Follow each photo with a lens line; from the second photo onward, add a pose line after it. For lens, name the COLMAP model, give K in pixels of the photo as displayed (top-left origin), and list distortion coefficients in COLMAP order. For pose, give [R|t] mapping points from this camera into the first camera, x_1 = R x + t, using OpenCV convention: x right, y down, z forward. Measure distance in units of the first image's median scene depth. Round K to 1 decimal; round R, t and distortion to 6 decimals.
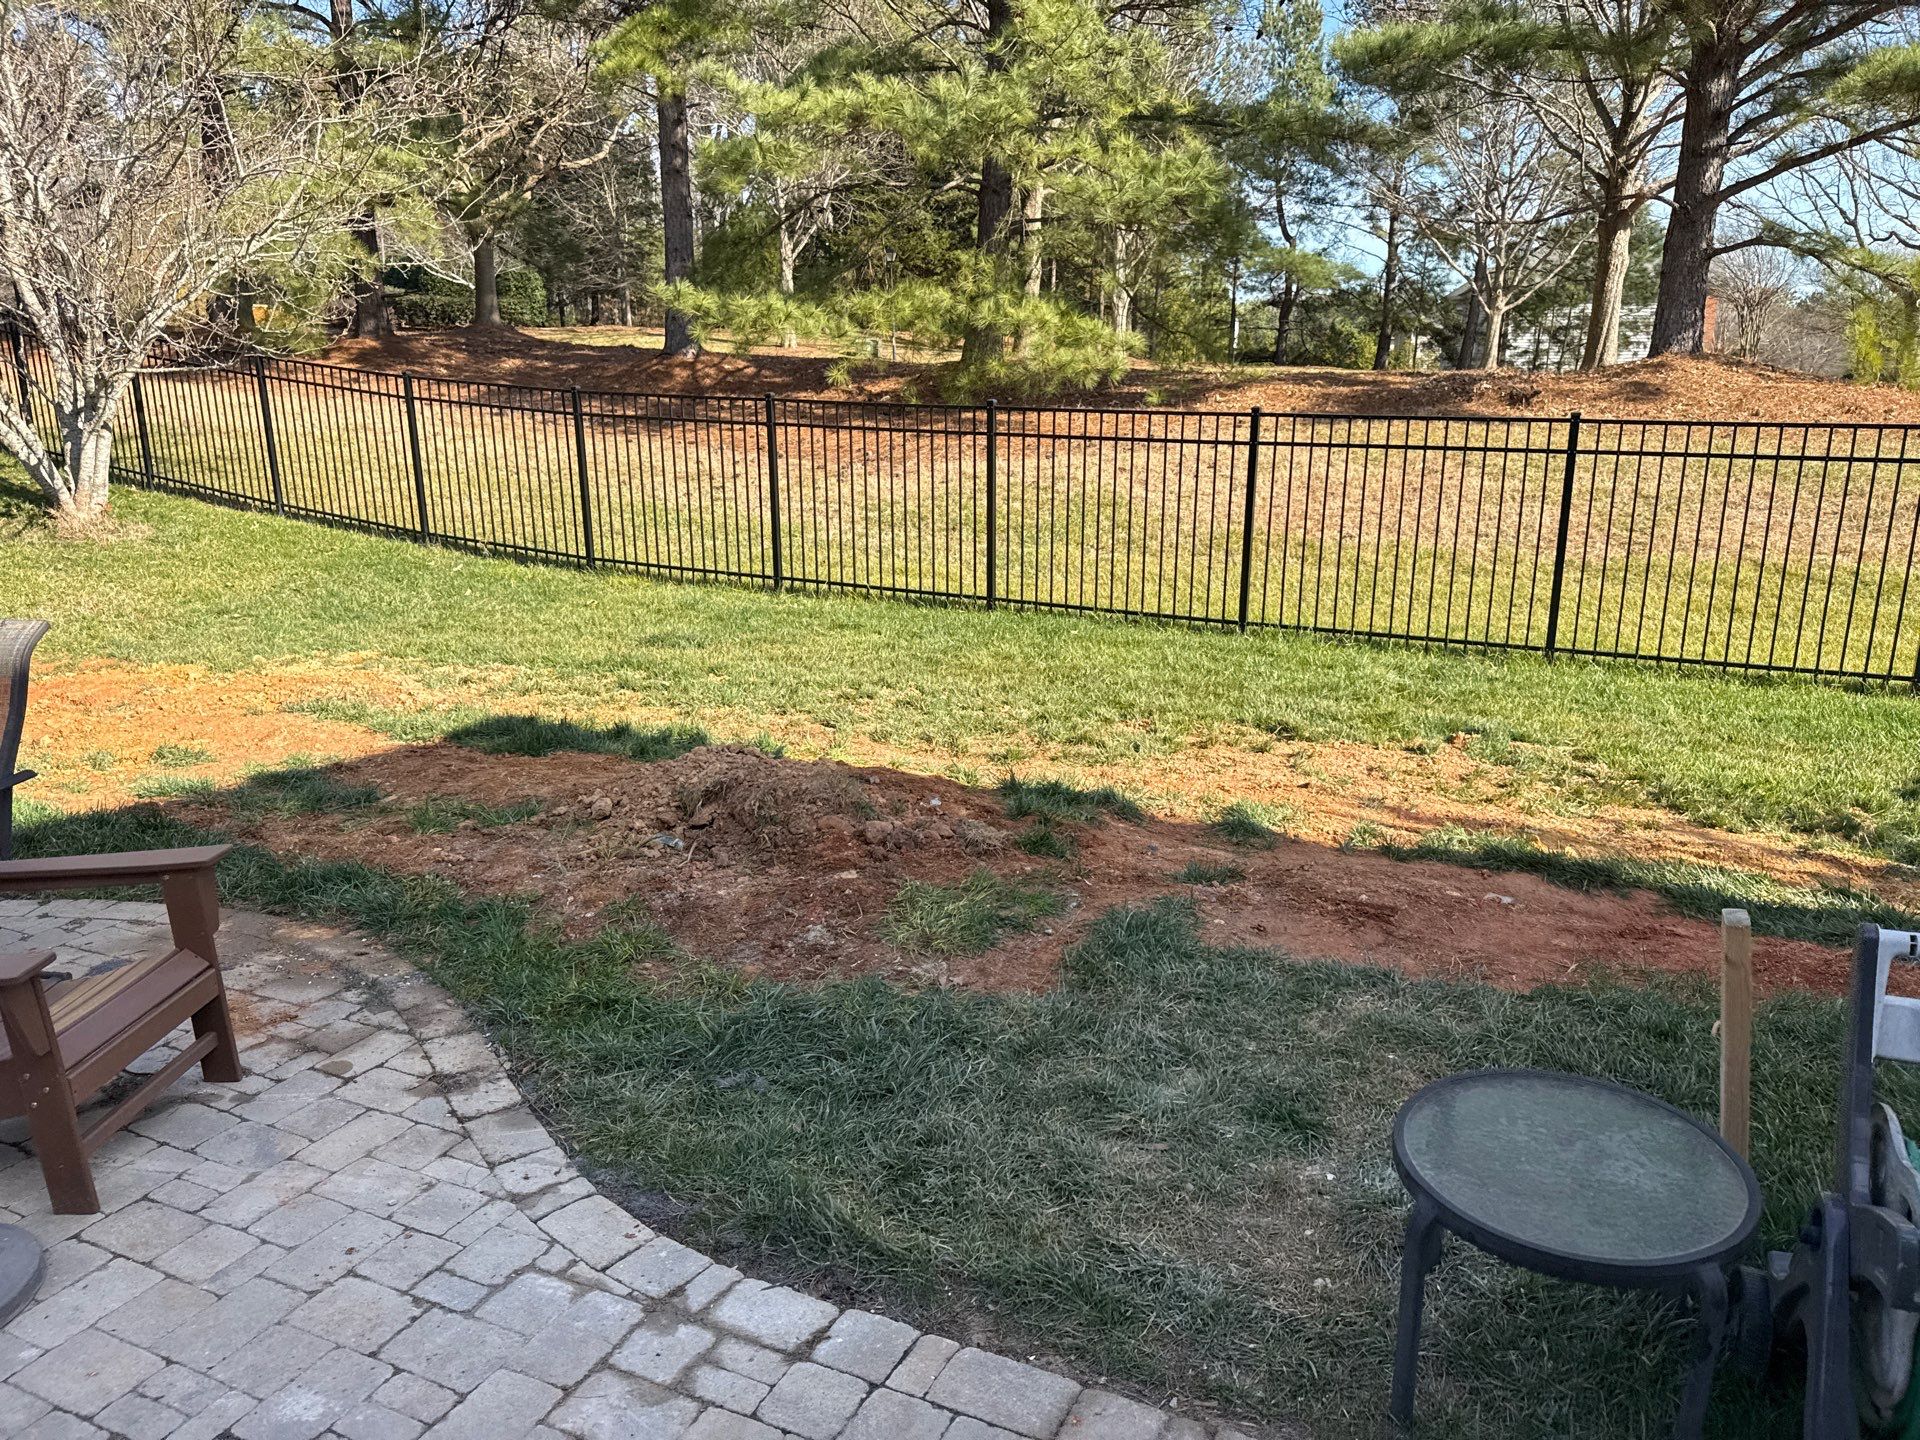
lens RADIAL K [[1347.7, 0, 960.0], [0, 1347.7, 720.0], [0, 0, 1]] dist [0.047555, -0.021291]
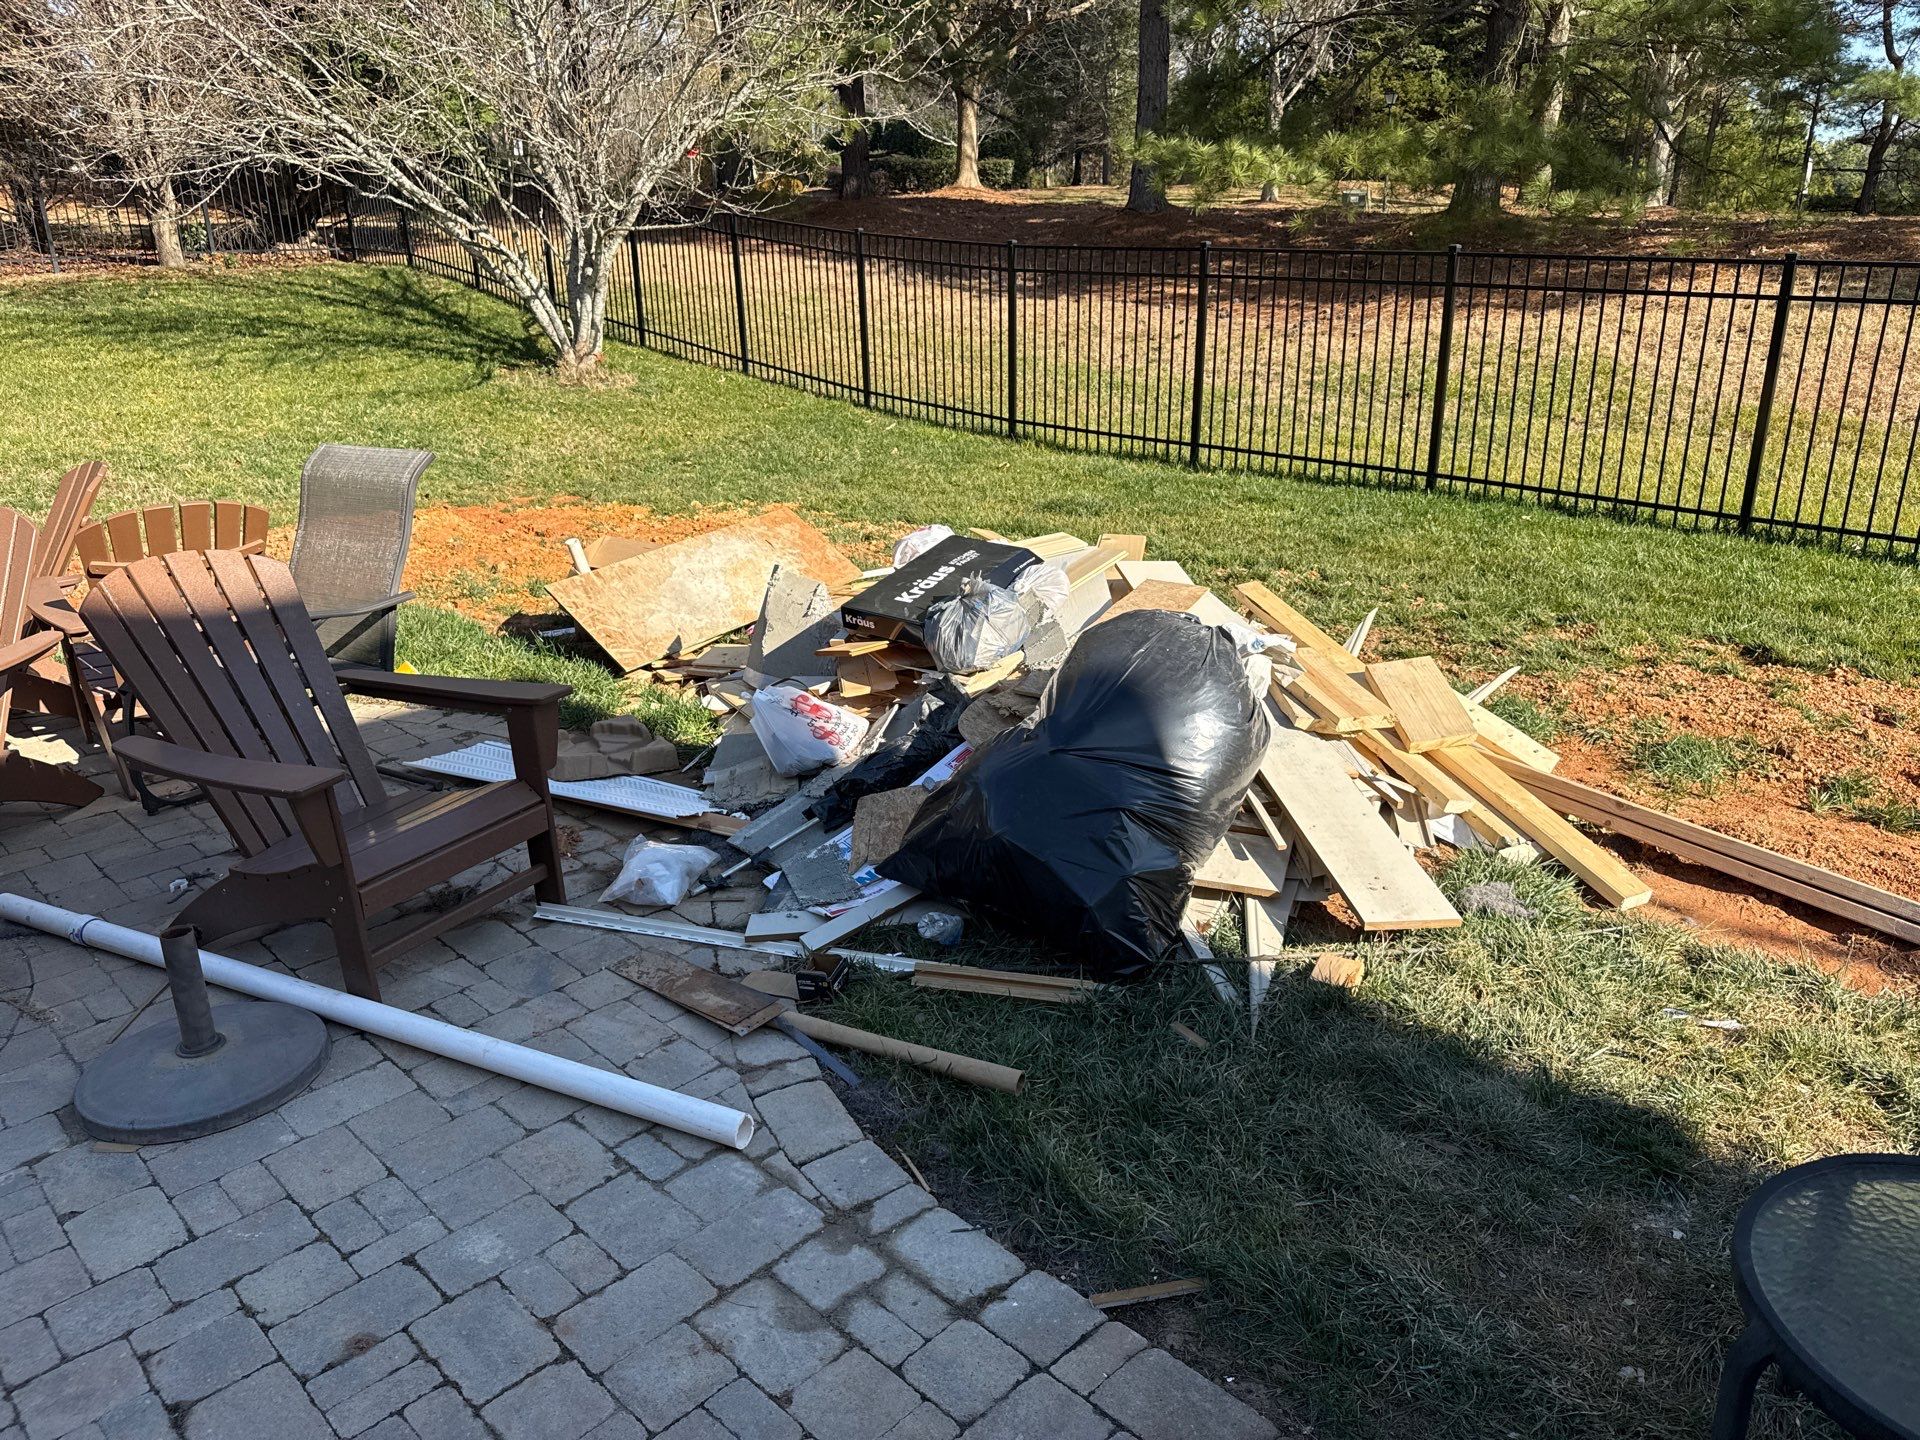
lens RADIAL K [[1371.9, 0, 960.0], [0, 1371.9, 720.0], [0, 0, 1]] dist [0.049817, -0.052318]
pose [[0.948685, 0.097667, -0.300763, 0.078707], [-0.070154, 0.992412, 0.100981, -0.003664], [0.308343, -0.074699, 0.948338, 0.124674]]
